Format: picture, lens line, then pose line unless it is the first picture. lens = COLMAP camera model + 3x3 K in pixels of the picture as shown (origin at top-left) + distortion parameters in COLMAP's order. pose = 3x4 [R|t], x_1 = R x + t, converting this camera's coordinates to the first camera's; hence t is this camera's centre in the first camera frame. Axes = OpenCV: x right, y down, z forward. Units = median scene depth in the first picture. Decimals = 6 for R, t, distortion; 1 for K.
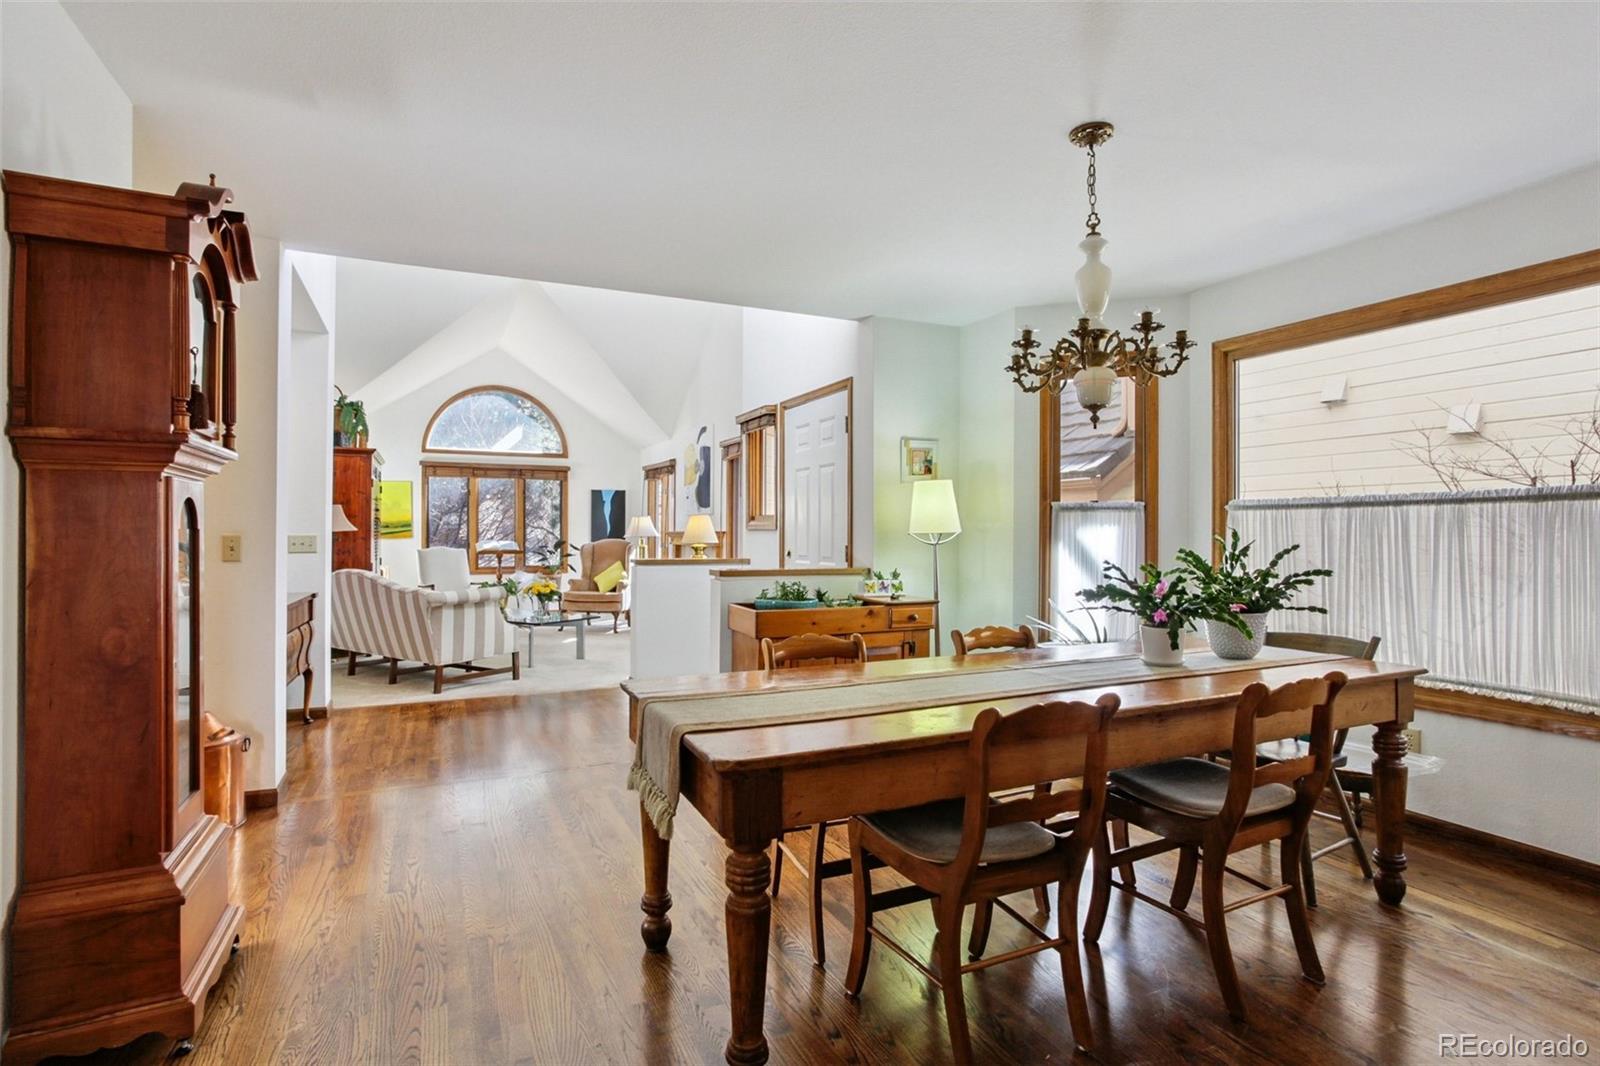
lens RADIAL K [[776.9, 0, 797.7], [0, 776.9, 527.8], [0, 0, 1]] dist [-0.036009, 0.019914]
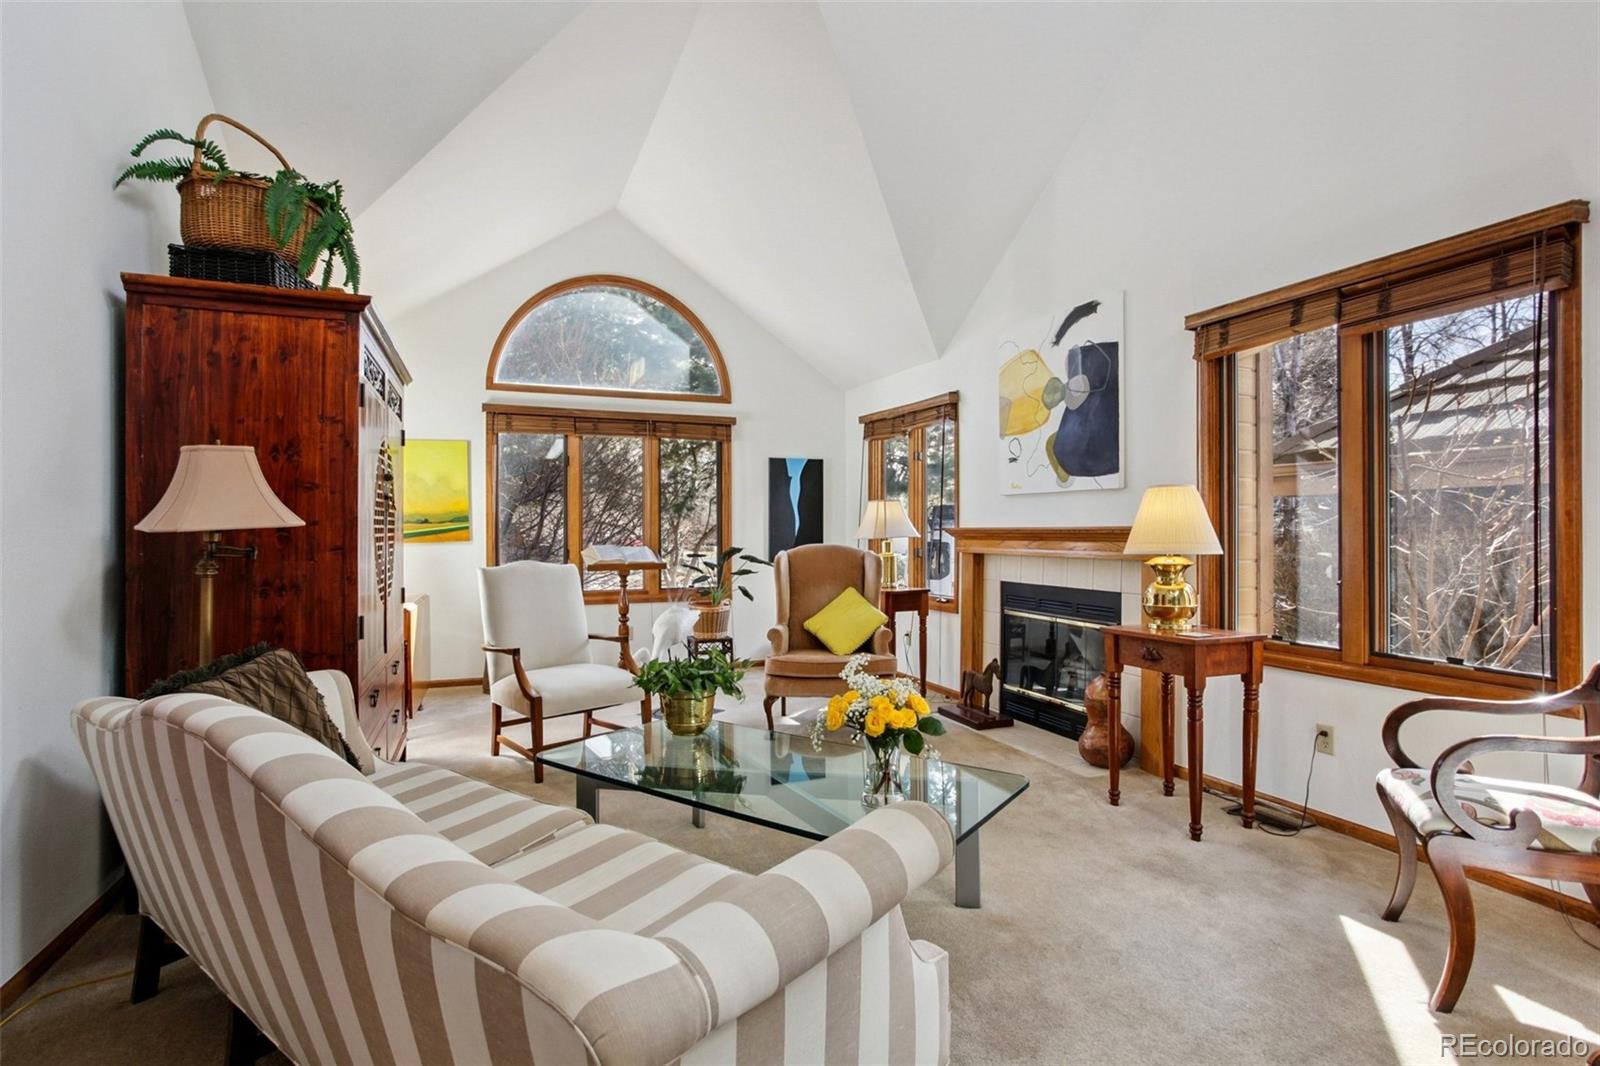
lens RADIAL K [[776.9, 0, 803.9], [0, 776.9, 531.8], [0, 0, 1]] dist [-0.036009, 0.019914]
pose [[0.998438, -0.000665, -0.055872, -0.210494], [0.001151, 0.999962, 0.008668, 0.001943], [0.055865, -0.008719, 0.998400, 0.421222]]
